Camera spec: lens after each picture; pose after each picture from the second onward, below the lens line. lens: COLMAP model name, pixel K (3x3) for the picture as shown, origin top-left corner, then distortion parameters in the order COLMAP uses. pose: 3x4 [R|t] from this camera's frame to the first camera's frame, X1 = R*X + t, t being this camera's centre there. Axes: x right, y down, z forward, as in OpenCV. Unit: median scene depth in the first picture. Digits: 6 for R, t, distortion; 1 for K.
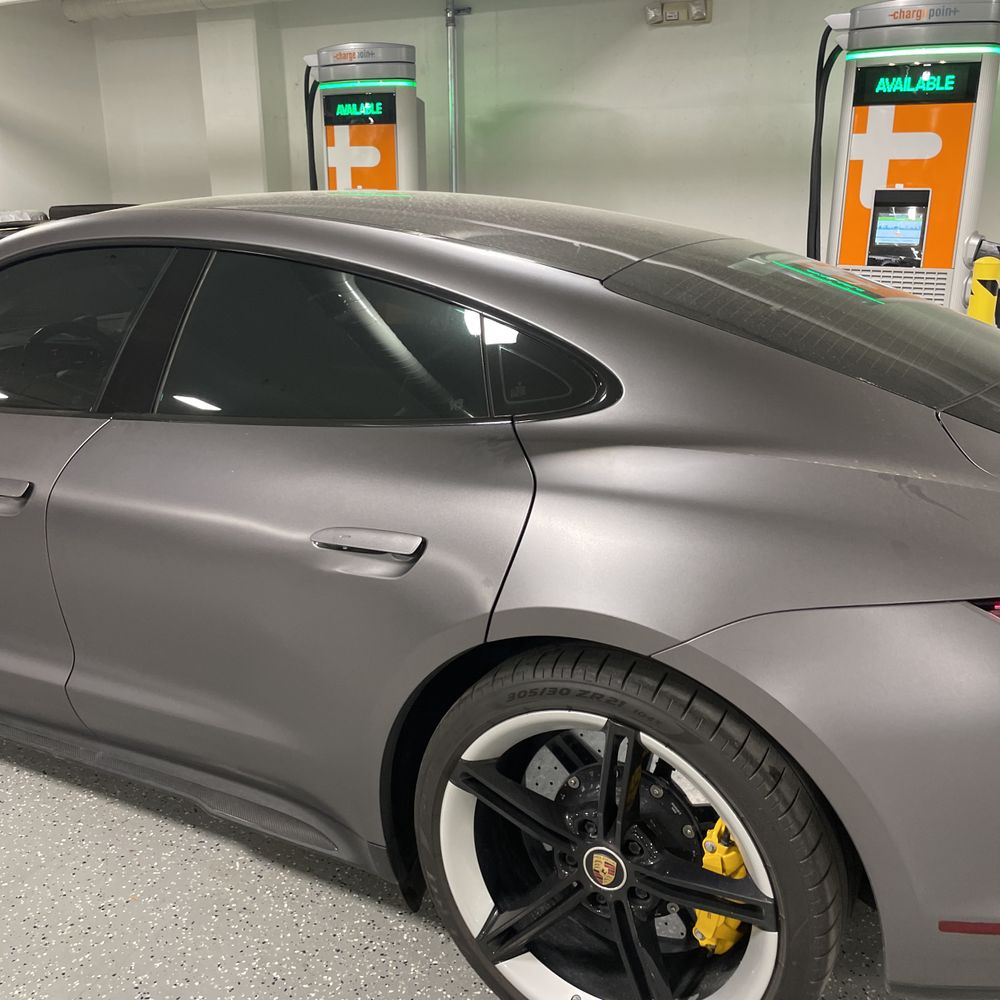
lens RADIAL K [[1018.3, 0, 500.0], [0, 1018.3, 500.0], [0, 0, 1]] dist [0.012759, -0.017457]
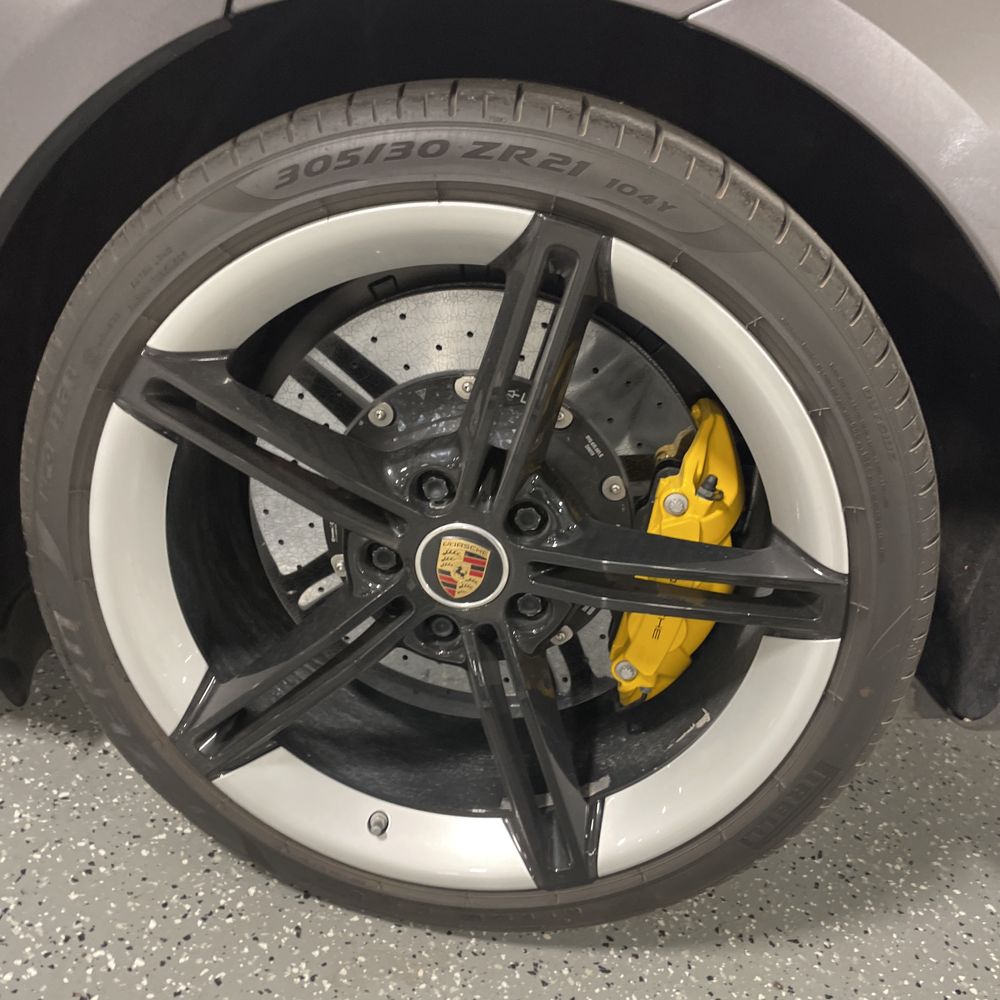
lens RADIAL K [[956.4, 0, 500.0], [0, 956.4, 500.0], [0, 0, 1]] dist [0.010829, -0.030628]
pose [[0.903251, -0.017425, 0.428759, -0.078438], [-0.051642, 0.987499, 0.148925, 0.249421], [-0.425994, -0.156658, 0.891060, 0.558354]]
